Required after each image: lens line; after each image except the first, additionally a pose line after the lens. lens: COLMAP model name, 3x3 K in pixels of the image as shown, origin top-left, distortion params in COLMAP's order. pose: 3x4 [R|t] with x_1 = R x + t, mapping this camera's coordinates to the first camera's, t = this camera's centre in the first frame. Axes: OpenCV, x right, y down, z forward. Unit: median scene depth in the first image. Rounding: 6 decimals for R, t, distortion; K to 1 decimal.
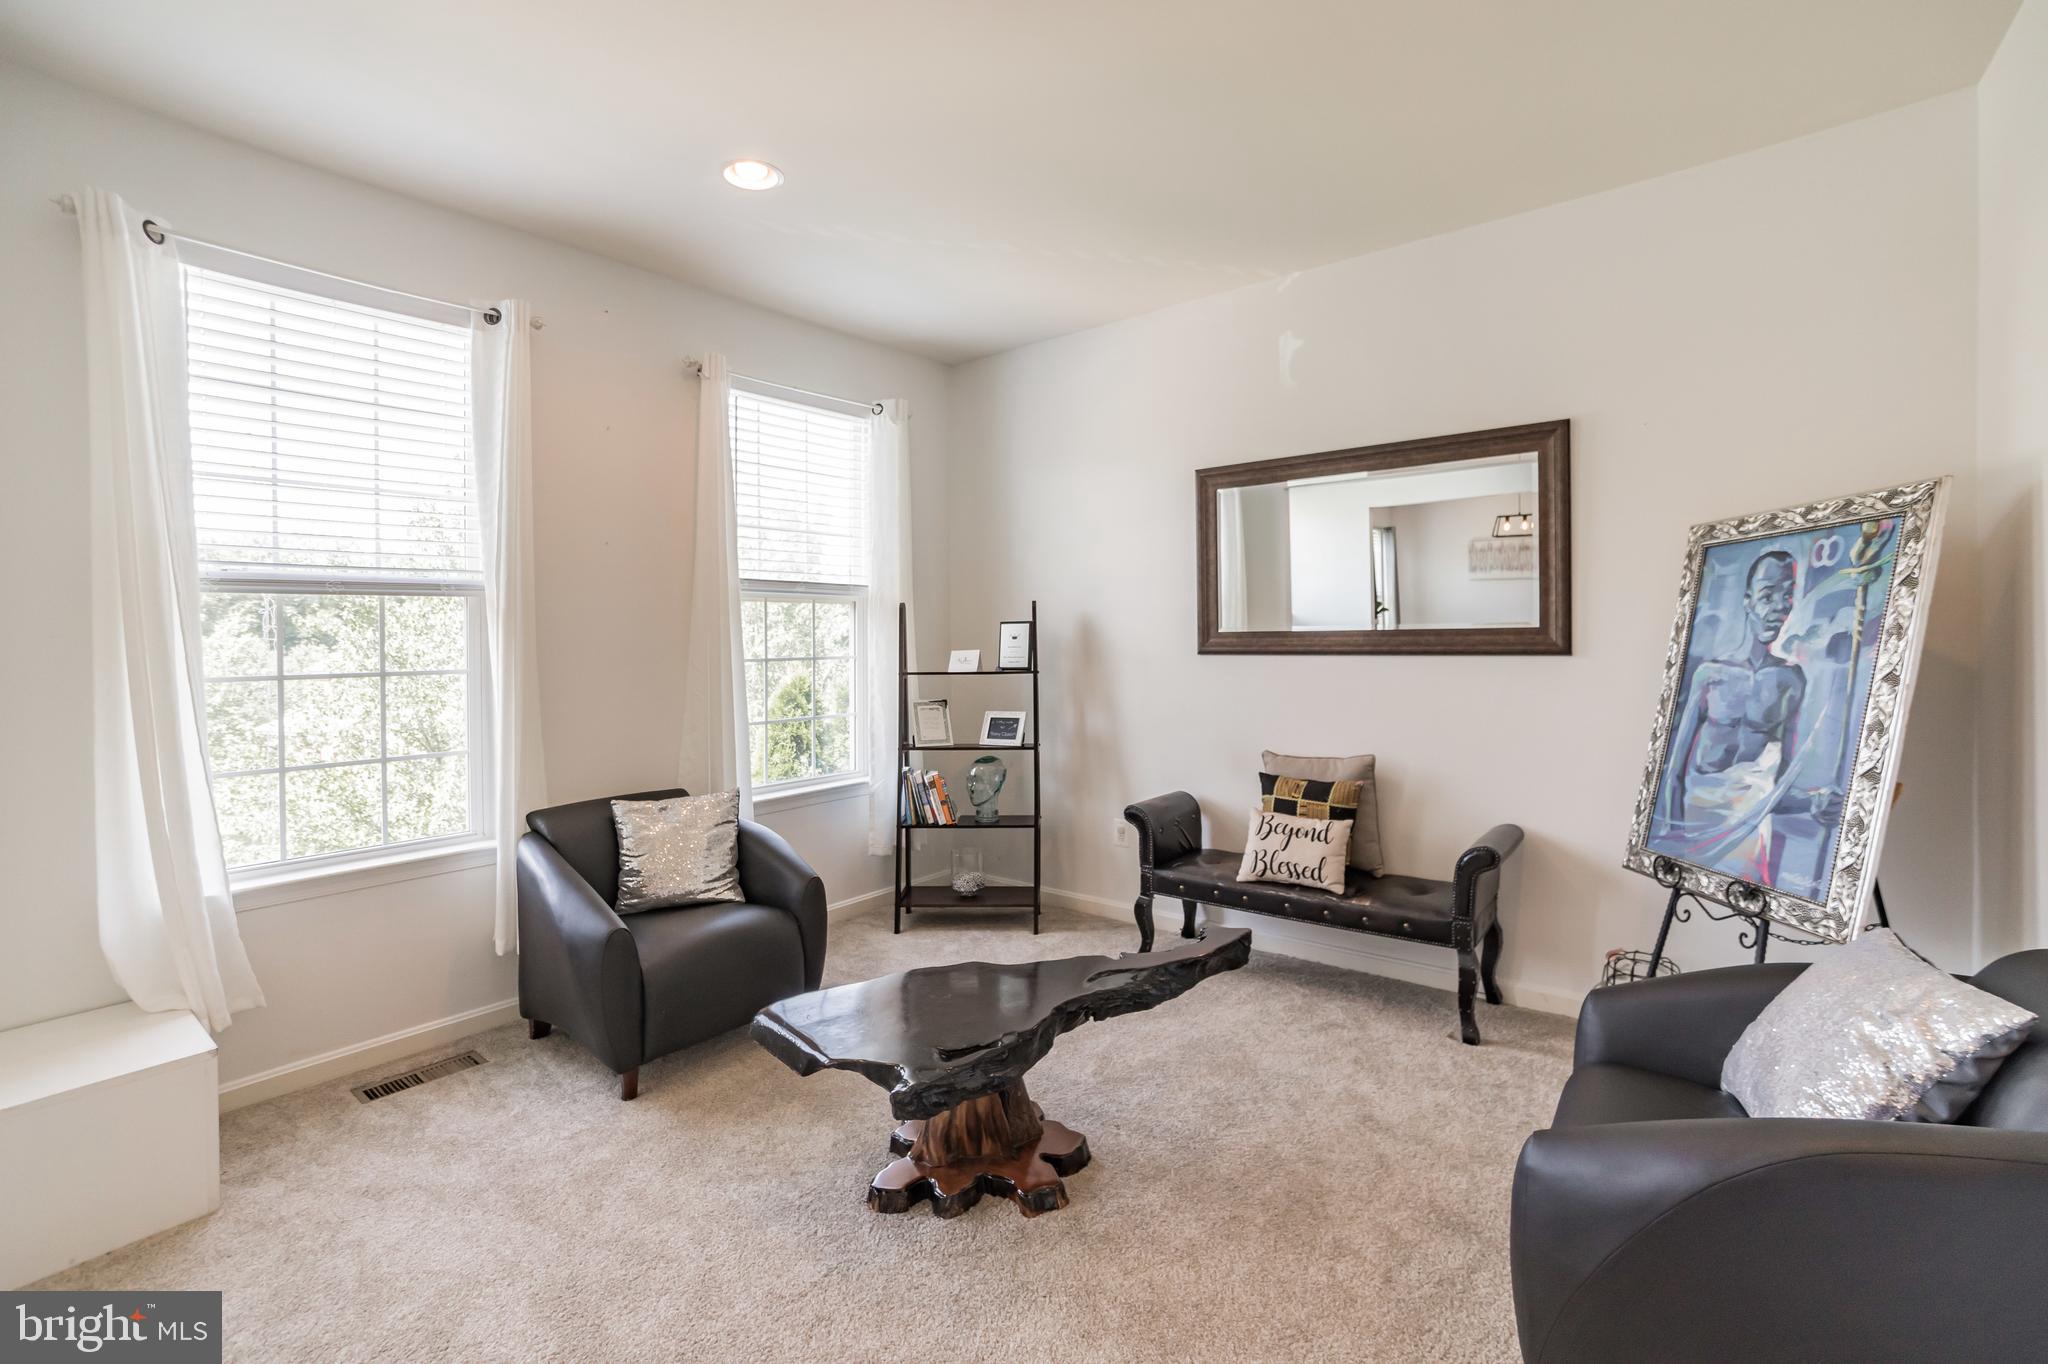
lens RADIAL K [[895.8, 0, 1024.0], [0, 895.8, 682.0], [0, 0, 1]] dist [-0.002369, 0.000173]
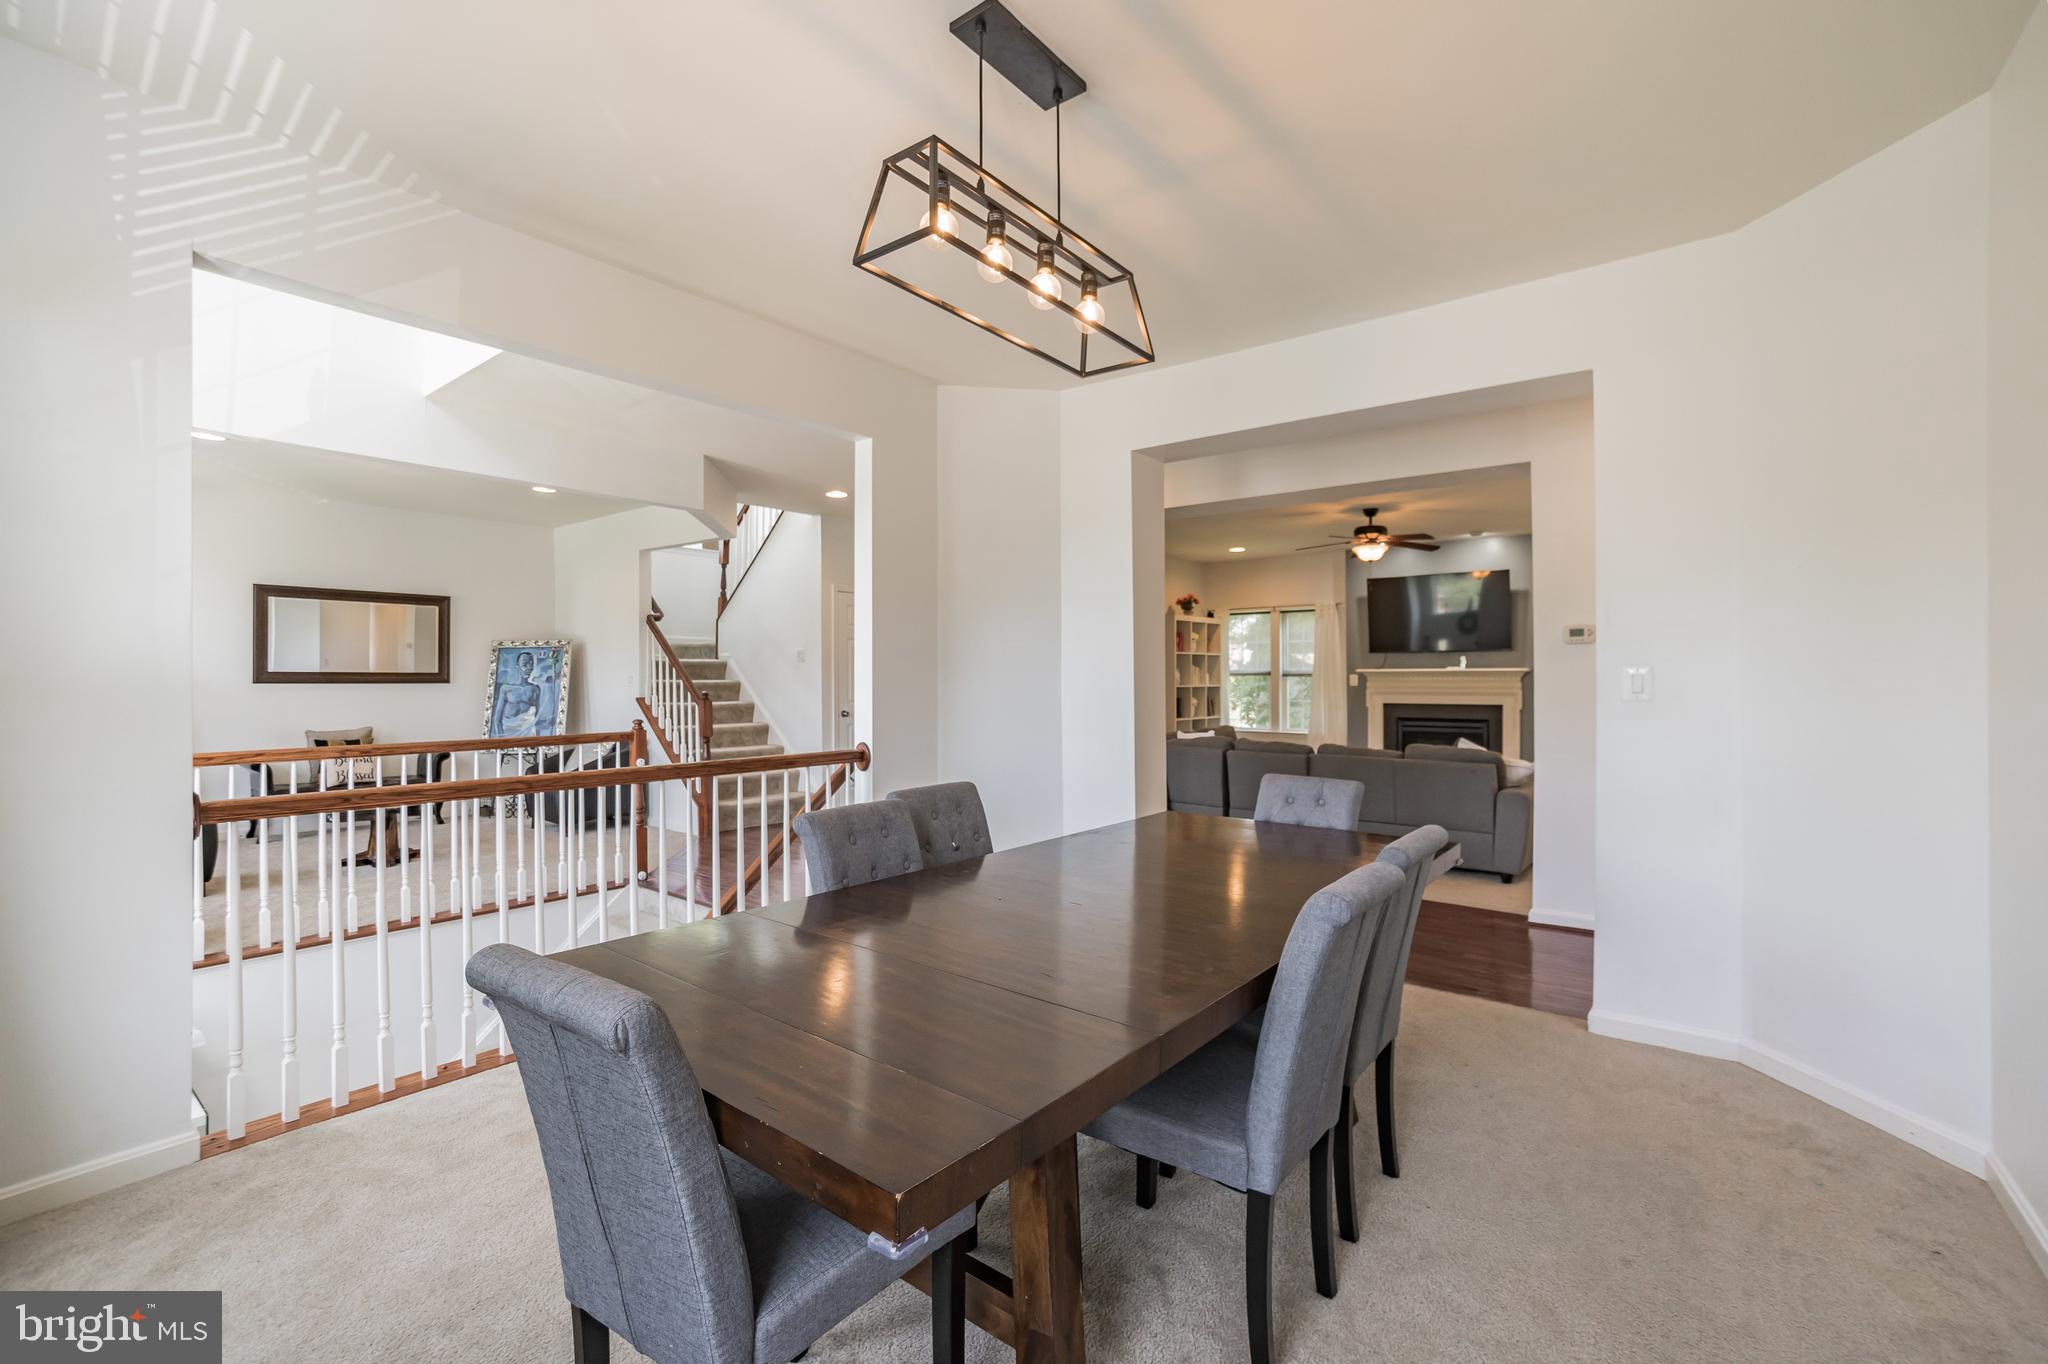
lens RADIAL K [[865.3, 0, 1039.2], [0, 865.3, 675.8], [0, 0, 1]] dist [-0.073189, 0.028846]
pose [[-0.013488, 0.015554, 0.999788, -2.430176], [0.043533, 0.998940, -0.014954, 0.079799], [-0.998961, 0.043322, -0.014151, -0.929741]]
